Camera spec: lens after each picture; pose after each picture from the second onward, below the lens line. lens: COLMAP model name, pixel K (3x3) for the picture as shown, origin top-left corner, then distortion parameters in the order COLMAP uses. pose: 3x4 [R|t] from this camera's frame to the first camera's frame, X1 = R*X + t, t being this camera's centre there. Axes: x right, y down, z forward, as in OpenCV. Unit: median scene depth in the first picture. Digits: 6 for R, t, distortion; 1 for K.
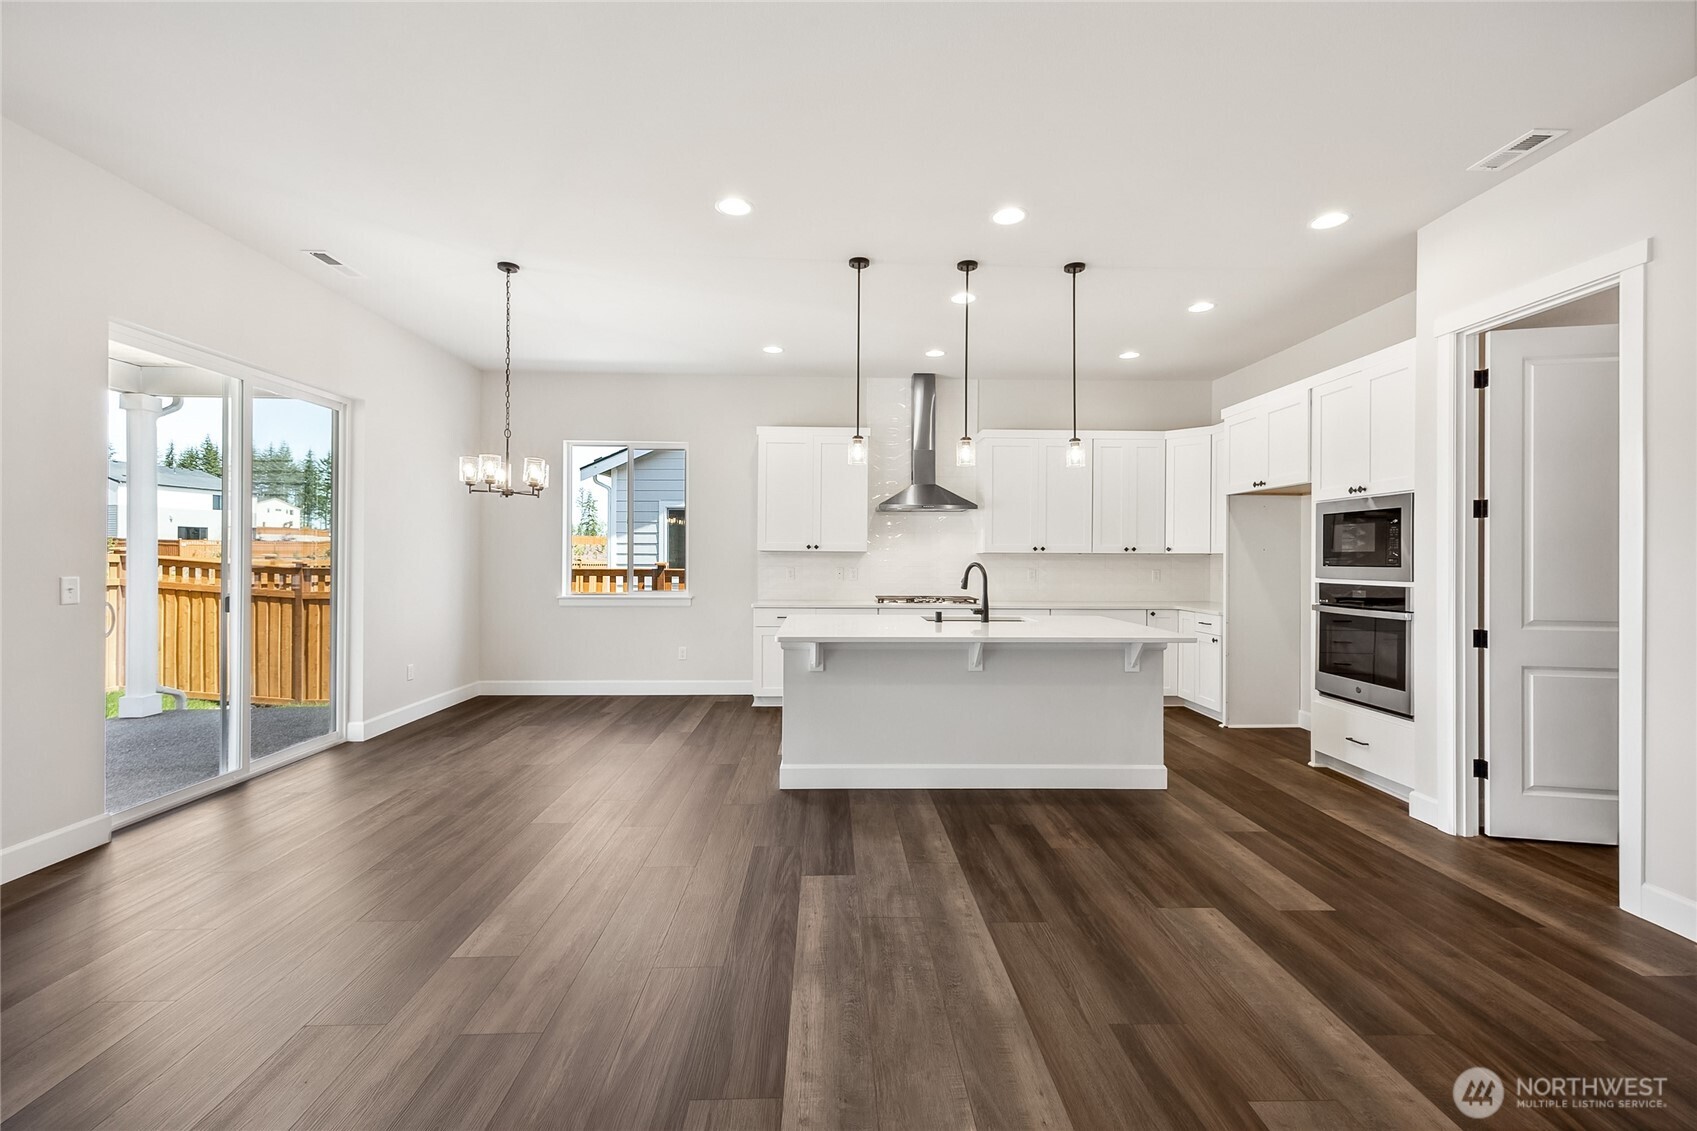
lens RADIAL K [[690.4, 0, 851.7], [0, 690.4, 566.9], [0, 0, 1]] dist [0.002425, 0.000322]
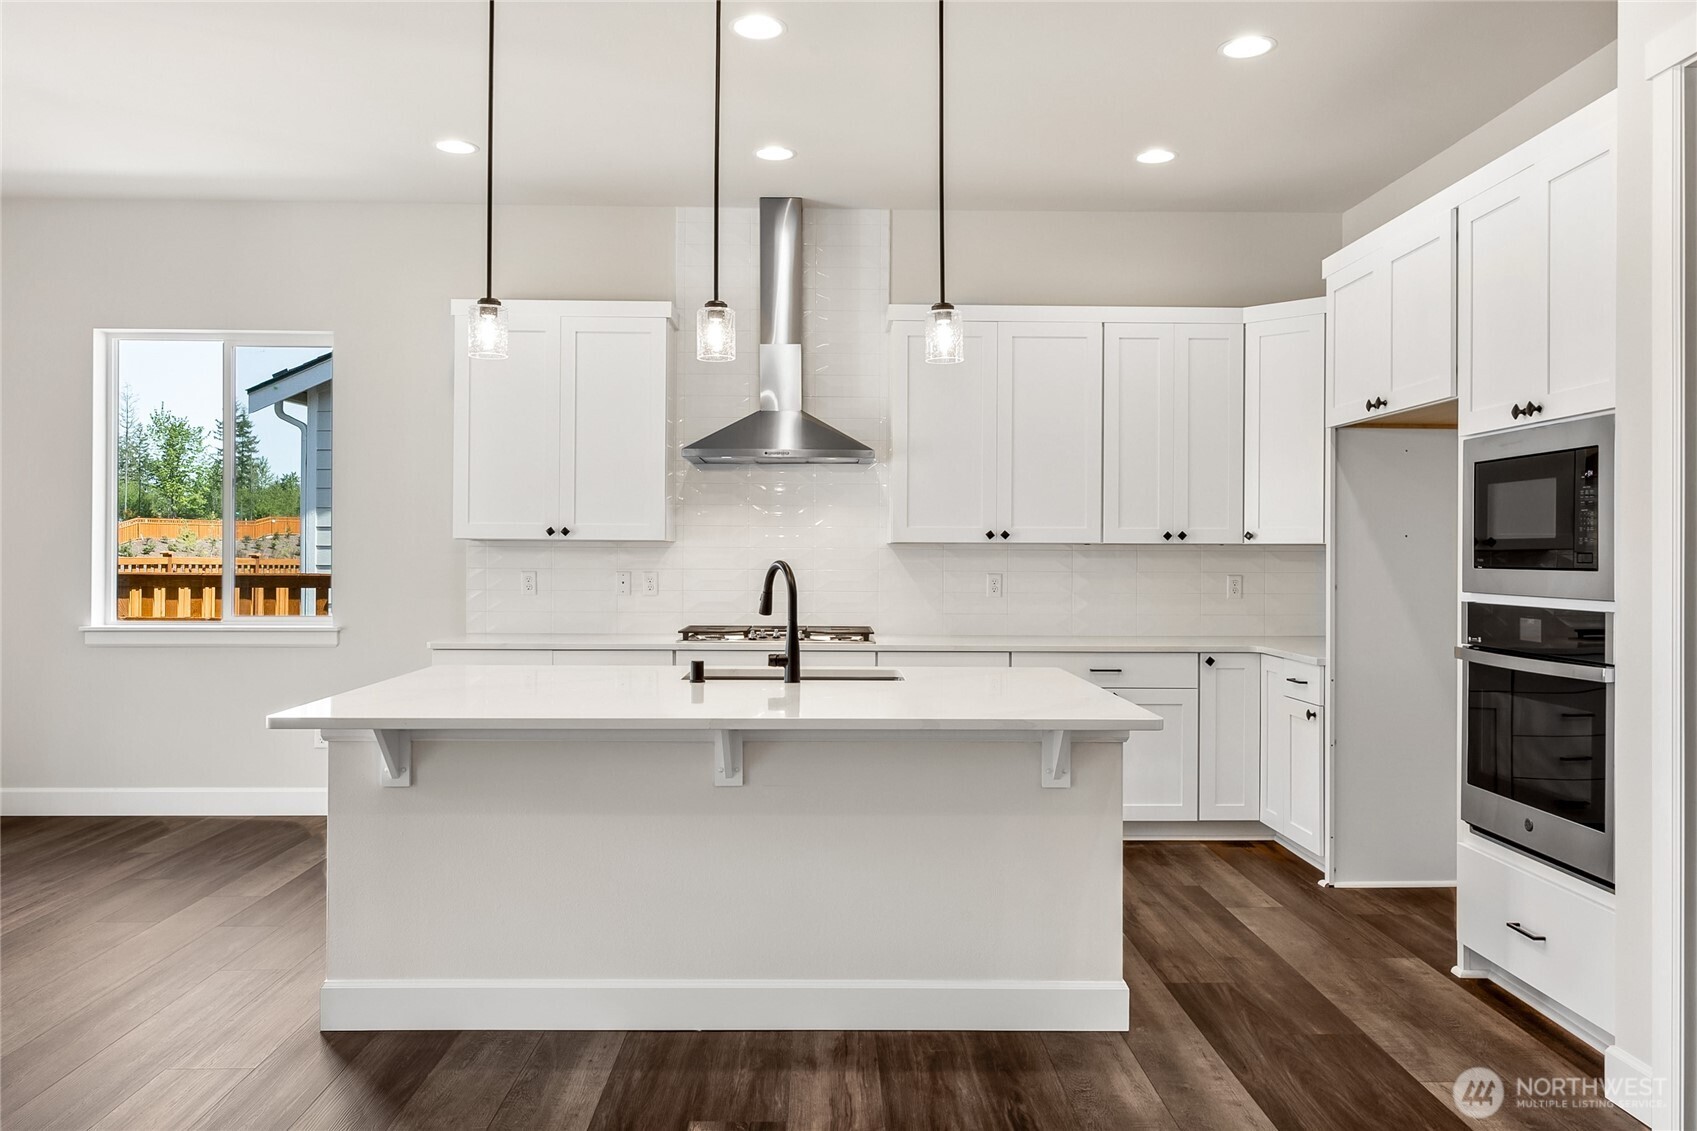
lens RADIAL K [[1201.9, 0, 846.8], [0, 1201.9, 563.6], [0, 0, 1]] dist [0.000520, -0.003099]
pose [[0.999962, -0.000451, -0.008727, 0.239969], [0.000405, 0.999986, -0.005296, 0.000111], [0.008729, 0.005292, 0.999948, 0.142336]]
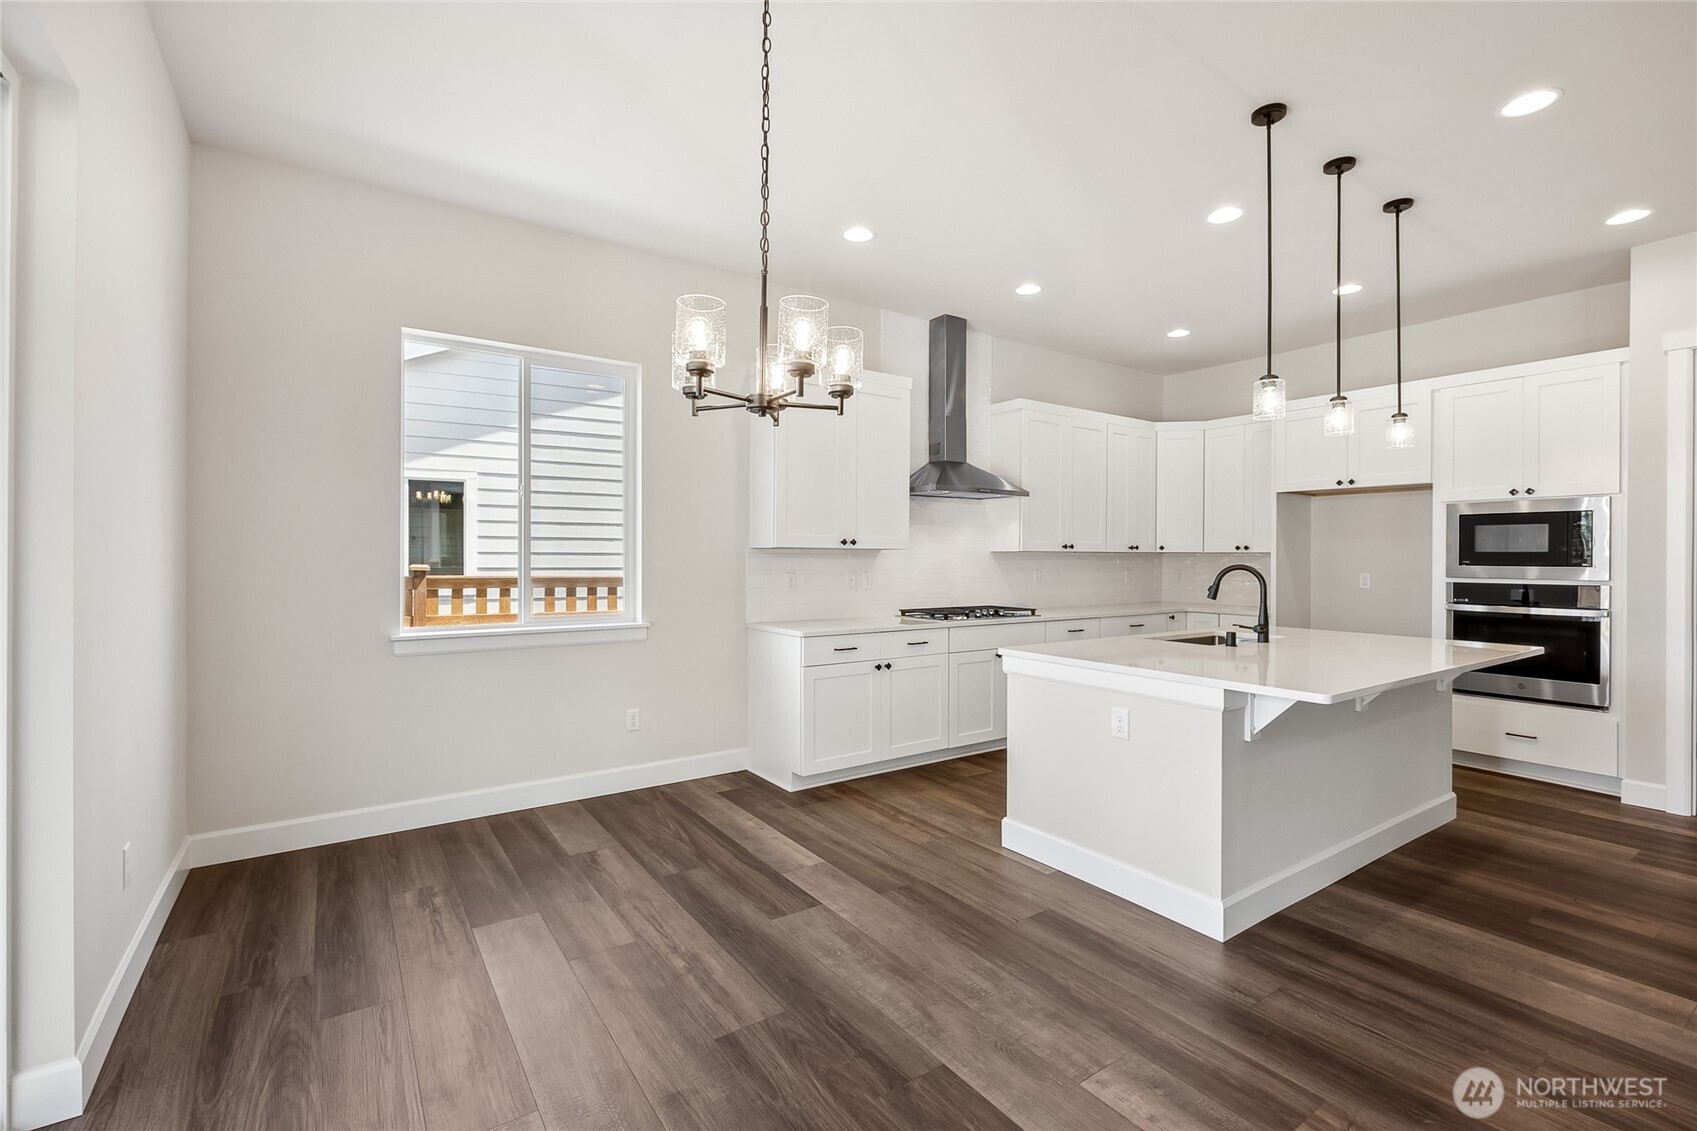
lens RADIAL K [[739.6, 0, 842.5], [0, 739.6, 557.9], [0, 0, 1]] dist [-0.001272, -0.000432]
pose [[0.846602, -0.001935, 0.532223, -0.642305], [0.007373, 0.999940, -0.008091, -0.010326], [-0.532176, 0.010774, 0.846565, 0.551985]]
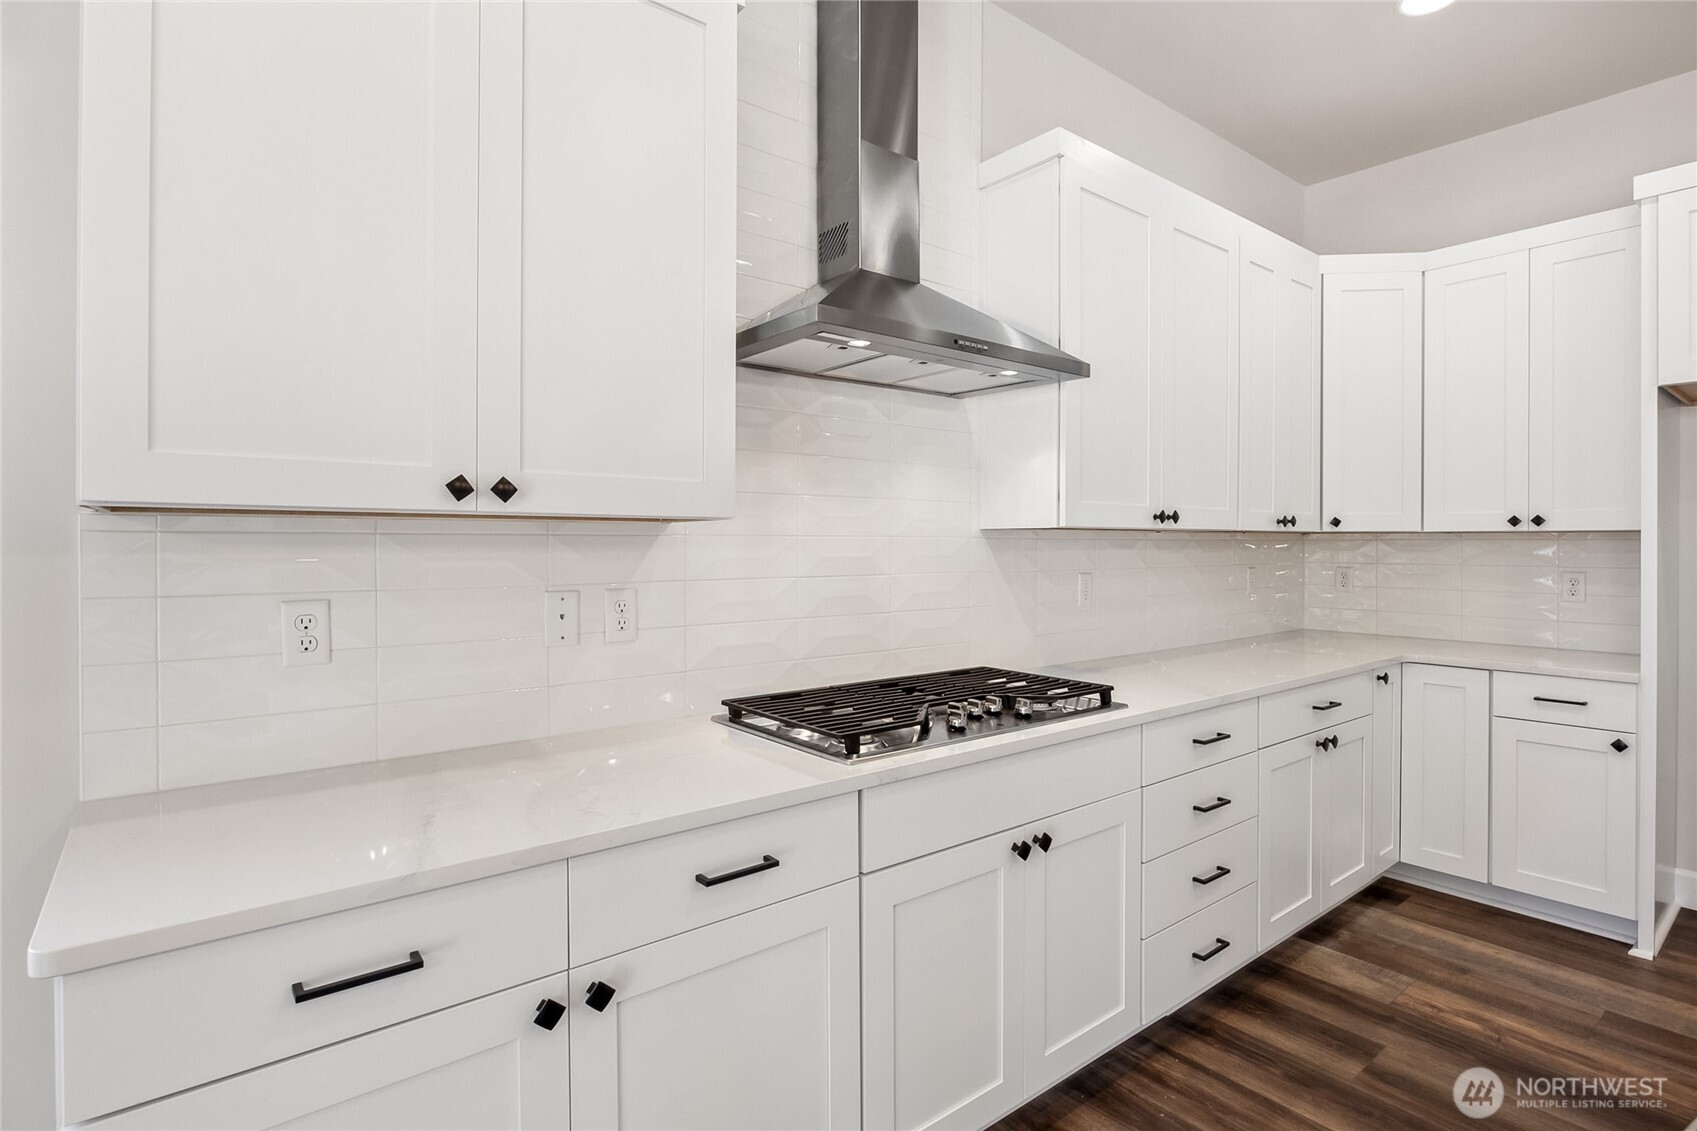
lens RADIAL K [[847.3, 0, 850.6], [0, 847.3, 536.2], [0, 0, 1]] dist [-0.003257, -0.000344]
pose [[0.802036, 0.000606, 0.597275, -0.159760], [0.009873, 0.999849, -0.014271, -0.017519], [-0.597194, 0.017343, 0.801909, 1.091490]]
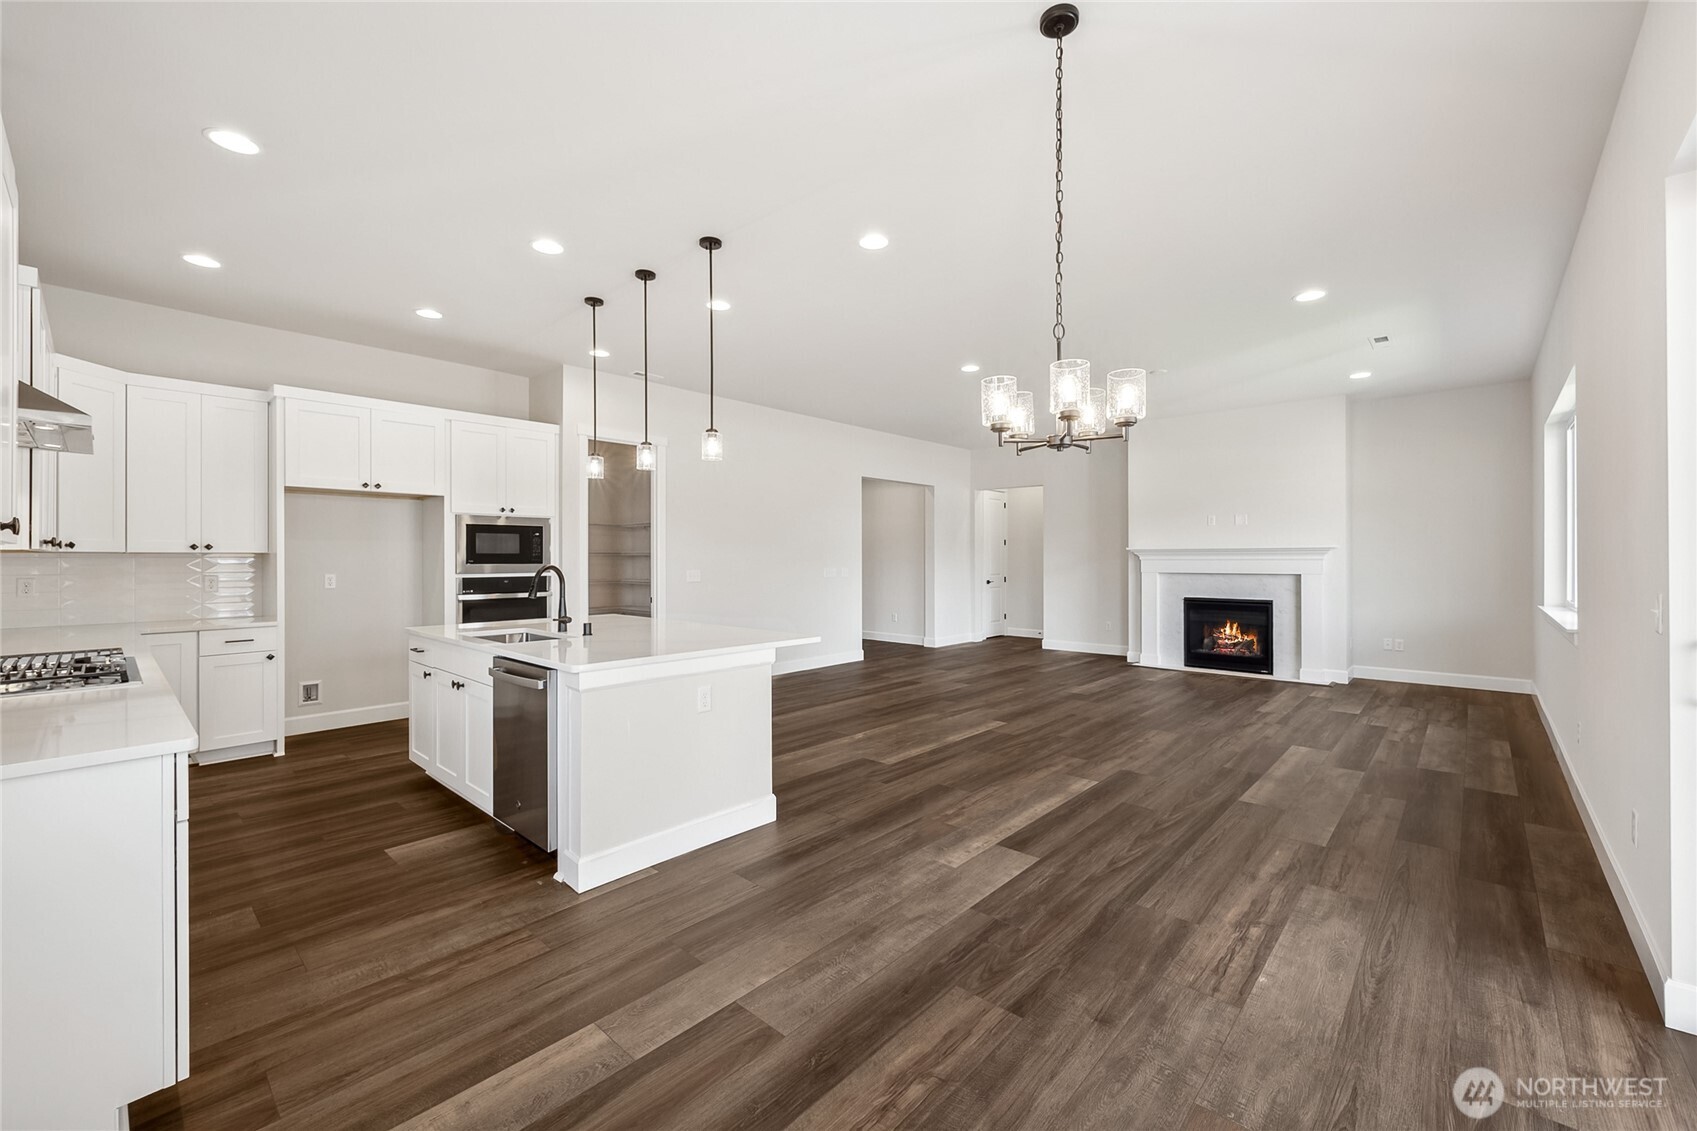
lens RADIAL K [[690.4, 0, 852.9], [0, 690.4, 563.9], [0, 0, 1]] dist [0.002425, 0.000322]
pose [[-0.711227, -0.008868, 0.702906, -0.701357], [0.009901, 0.999695, 0.022630, -0.023377], [-0.702892, 0.023055, -0.710923, 1.373506]]
